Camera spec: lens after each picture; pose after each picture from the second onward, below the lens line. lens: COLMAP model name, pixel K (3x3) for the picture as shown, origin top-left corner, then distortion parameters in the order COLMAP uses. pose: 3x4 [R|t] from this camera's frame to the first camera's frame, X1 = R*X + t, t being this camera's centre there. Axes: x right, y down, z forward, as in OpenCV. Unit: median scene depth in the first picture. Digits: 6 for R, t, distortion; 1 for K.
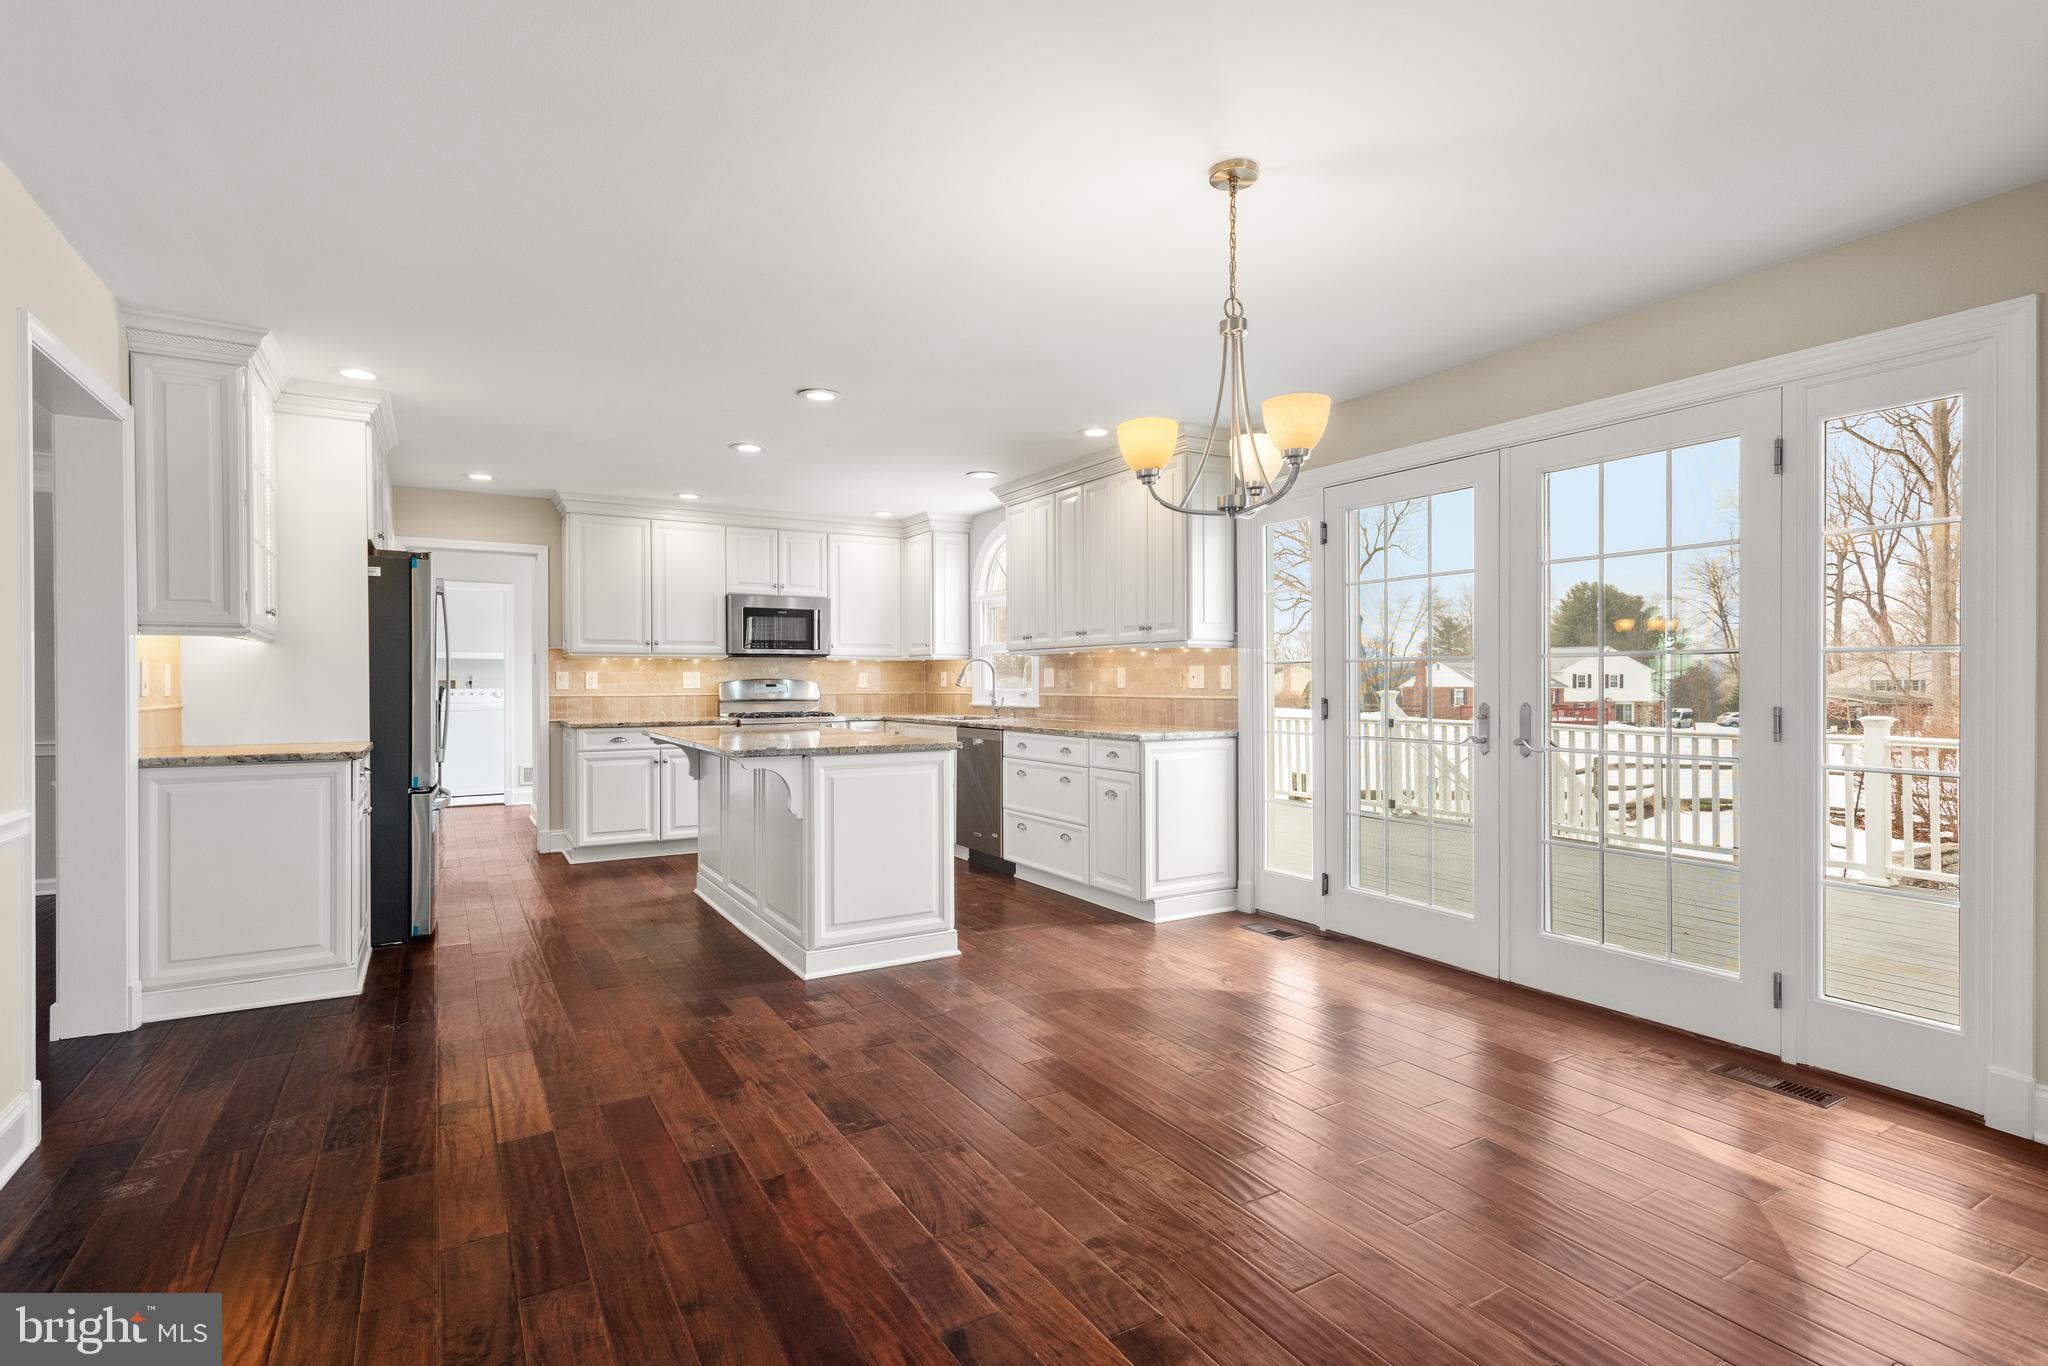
lens RADIAL K [[945.2, 0, 1021.5], [0, 945.2, 687.9], [0, 0, 1]] dist [0.019717, -0.003100]
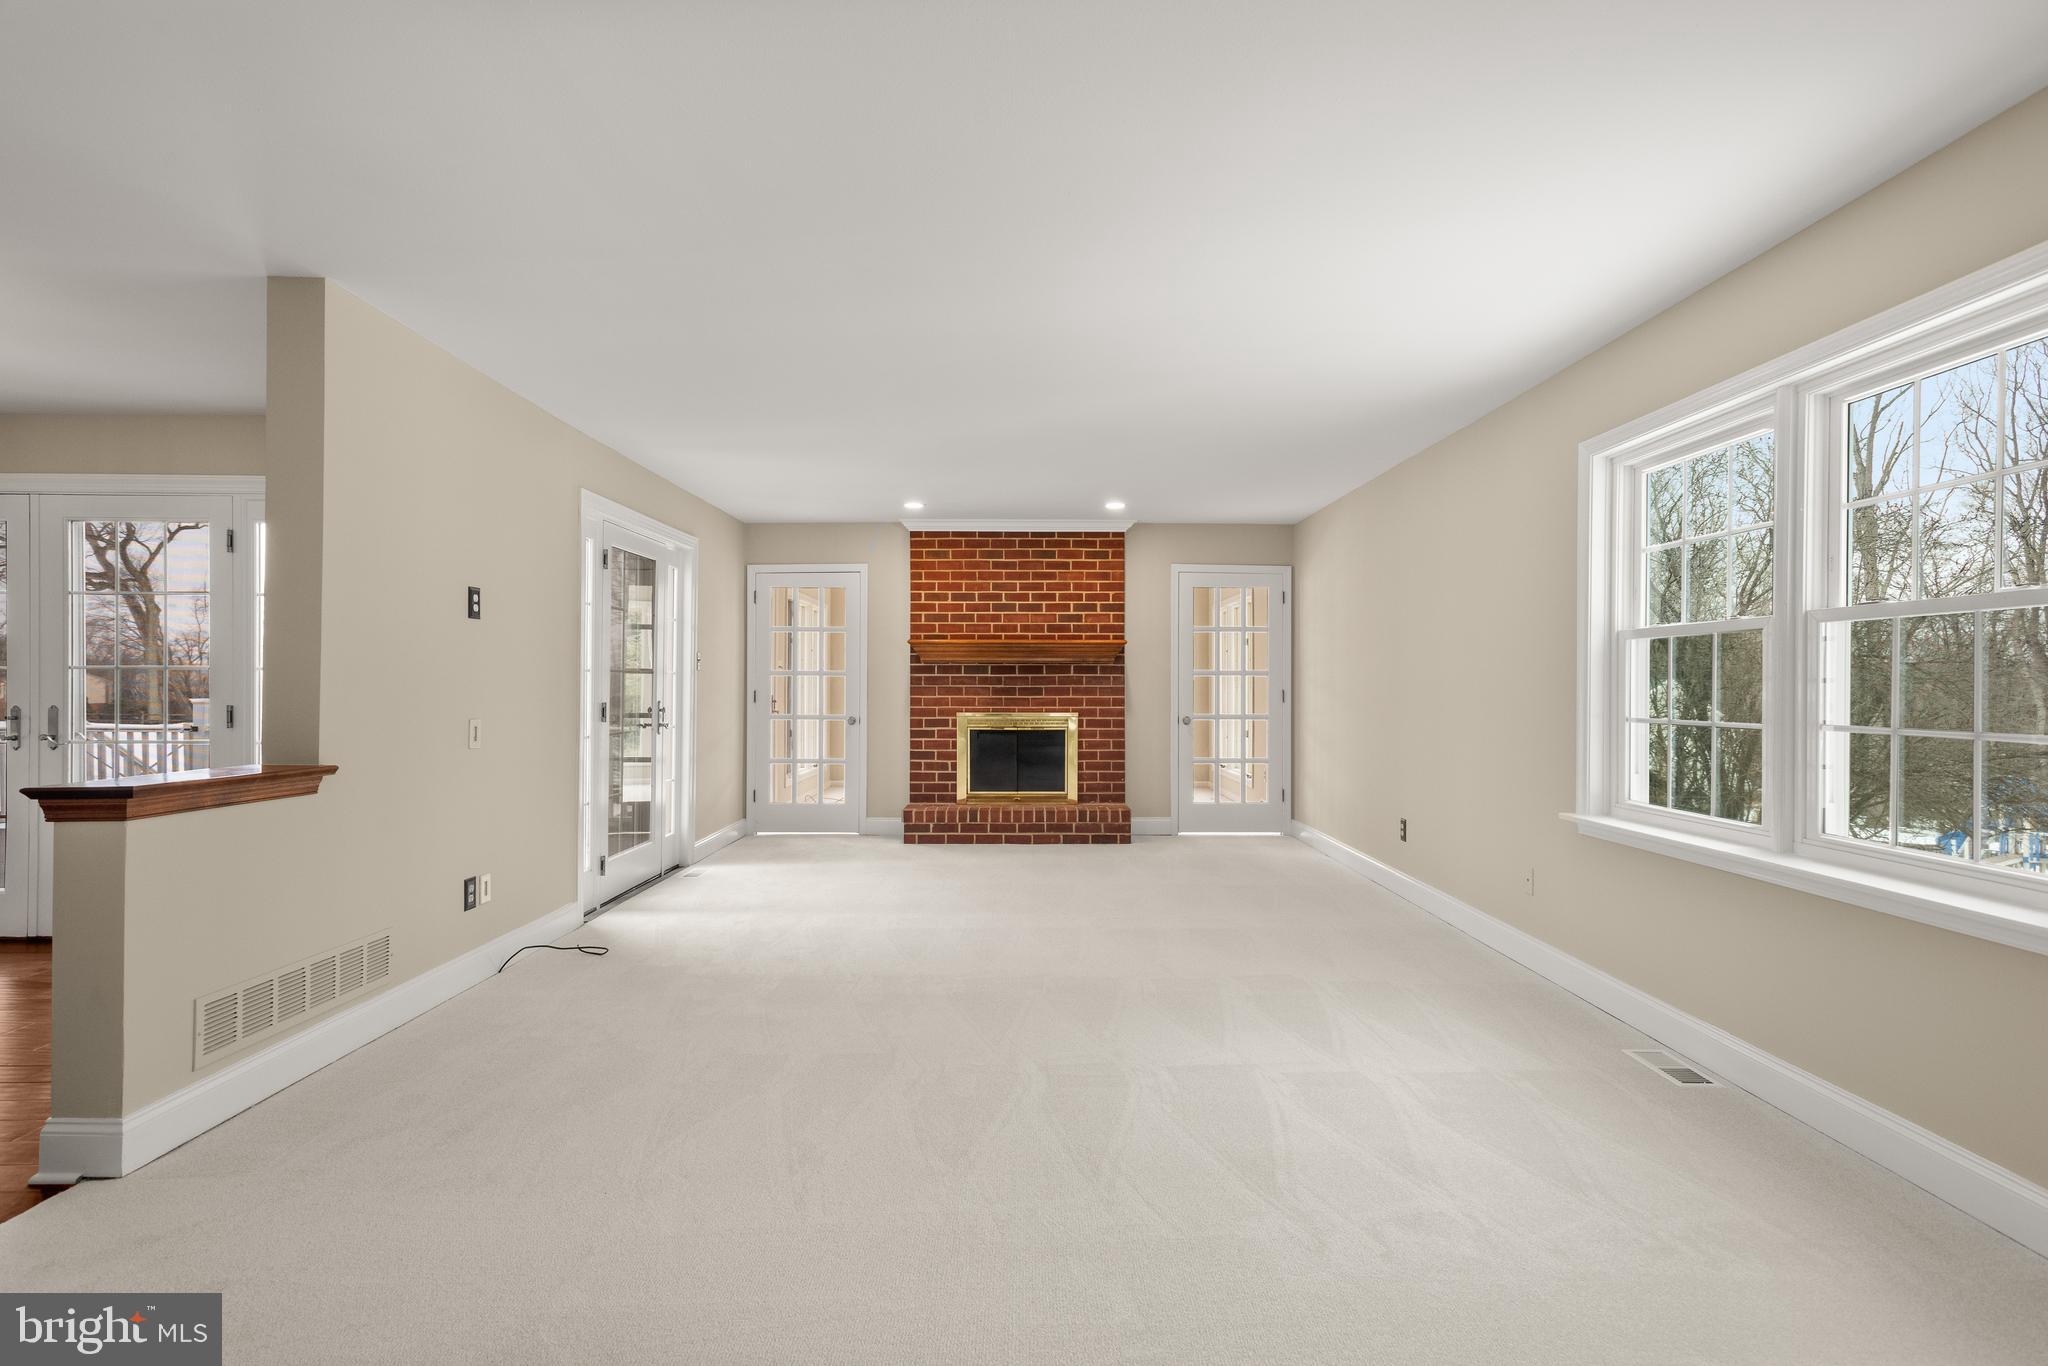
lens RADIAL K [[945.2, 0, 964.5], [0, 945.2, 690.6], [0, 0, 1]] dist [0.019717, -0.003100]
pose [[0.503163, 0.000736, 0.864191, 0.045430], [0.000838, 0.999999, -0.001339, -0.000401], [-0.864191, 0.001398, 0.503162, -0.541164]]
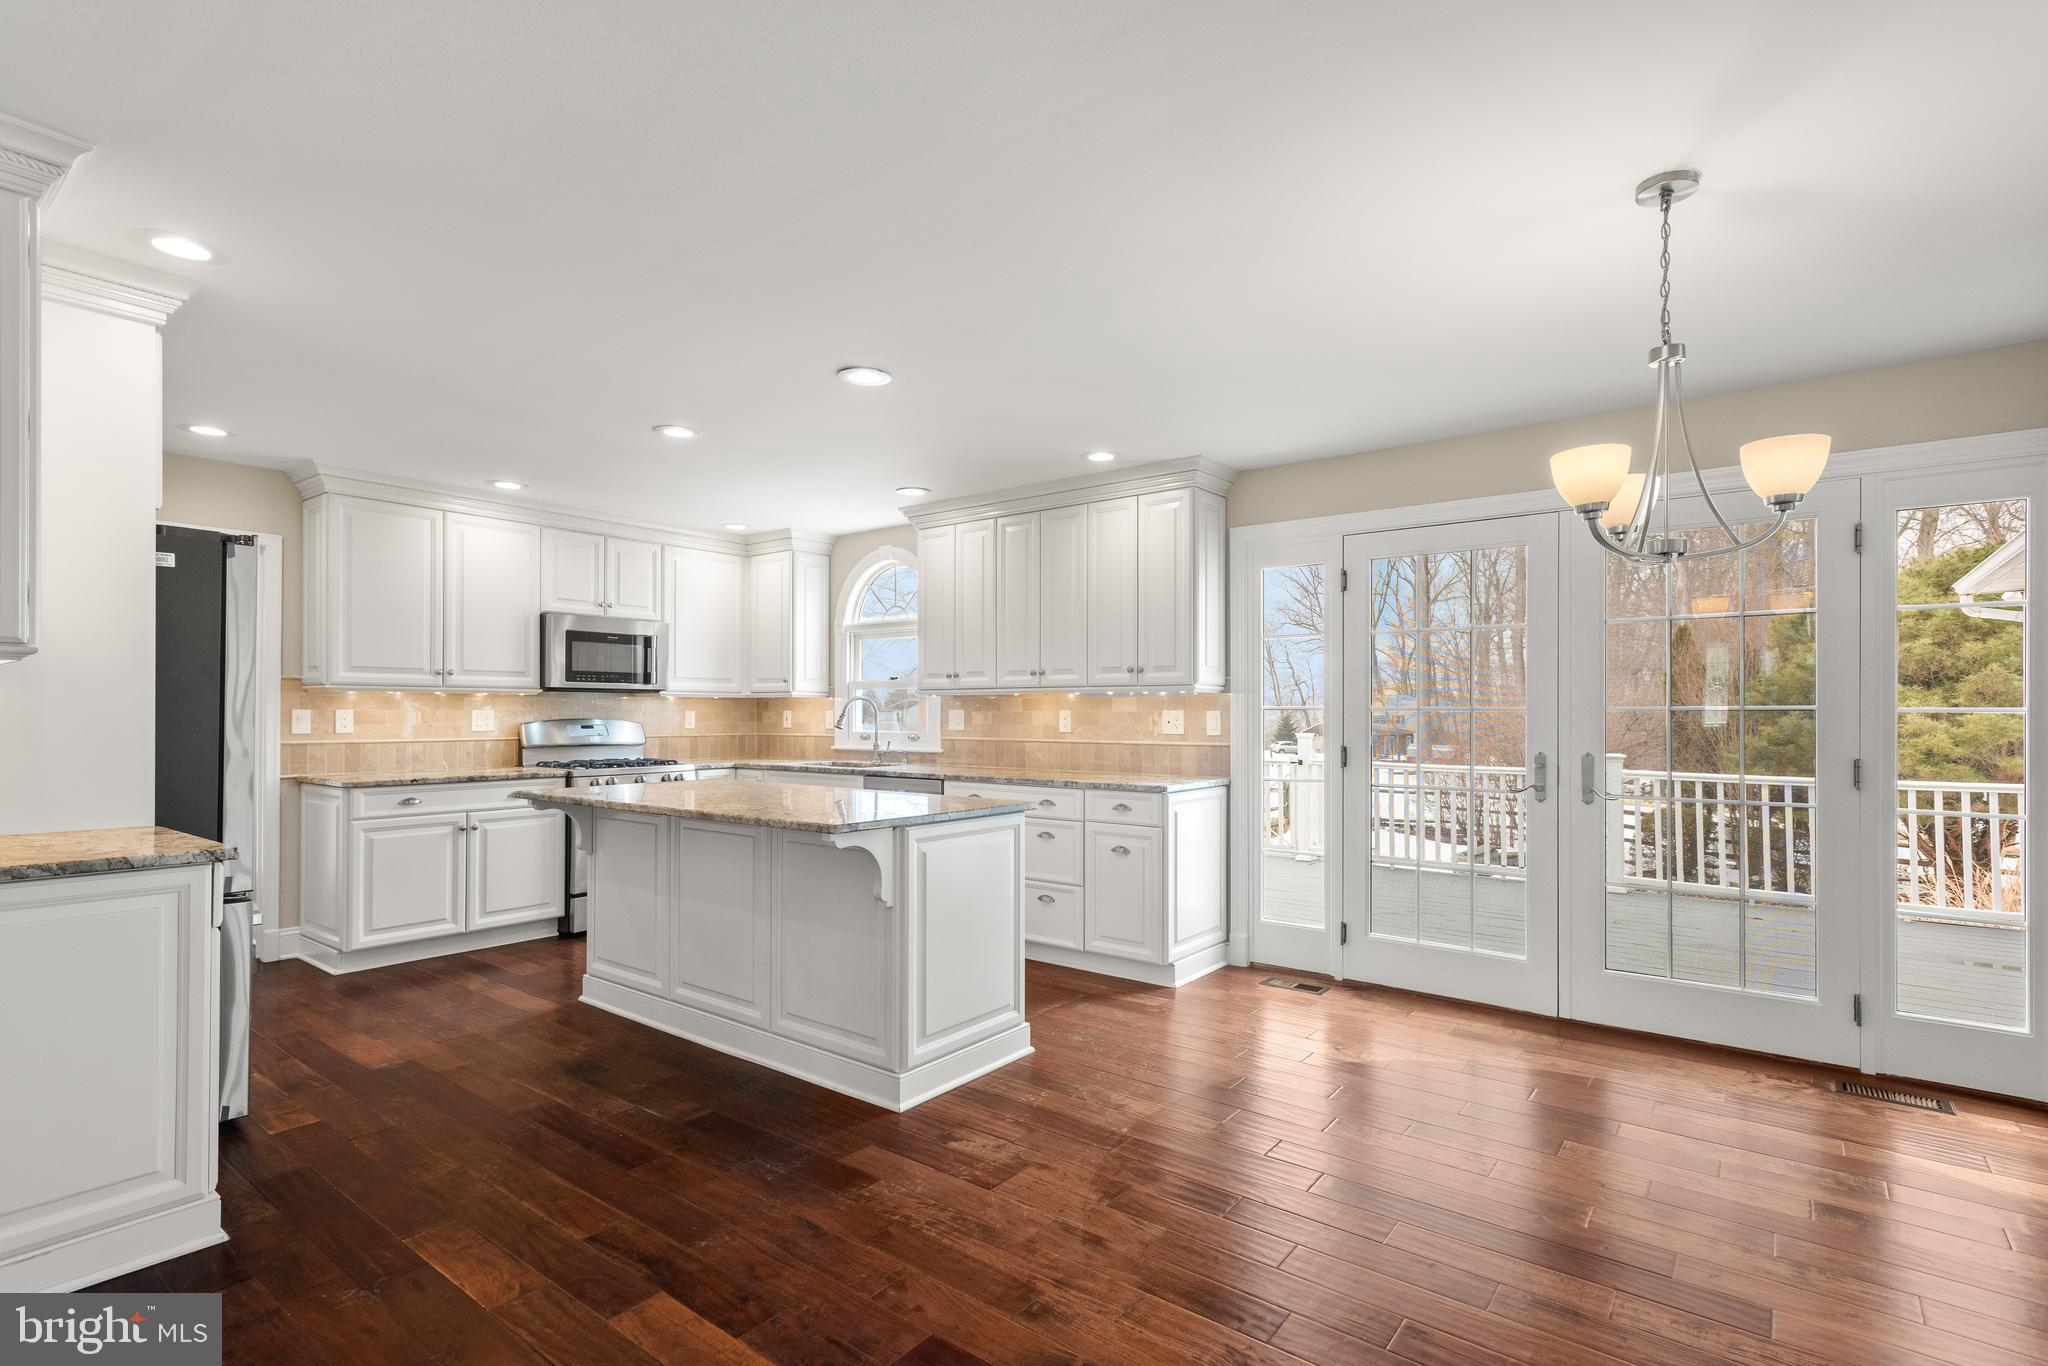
lens RADIAL K [[945.2, 0, 1013.8], [0, 945.2, 705.2], [0, 0, 1]] dist [0.019717, -0.003100]
pose [[0.935908, 0.007745, 0.352160, -0.373097], [-0.002089, 0.999863, -0.016438, -0.015256], [-0.352239, 0.014649, 0.935796, 0.199273]]
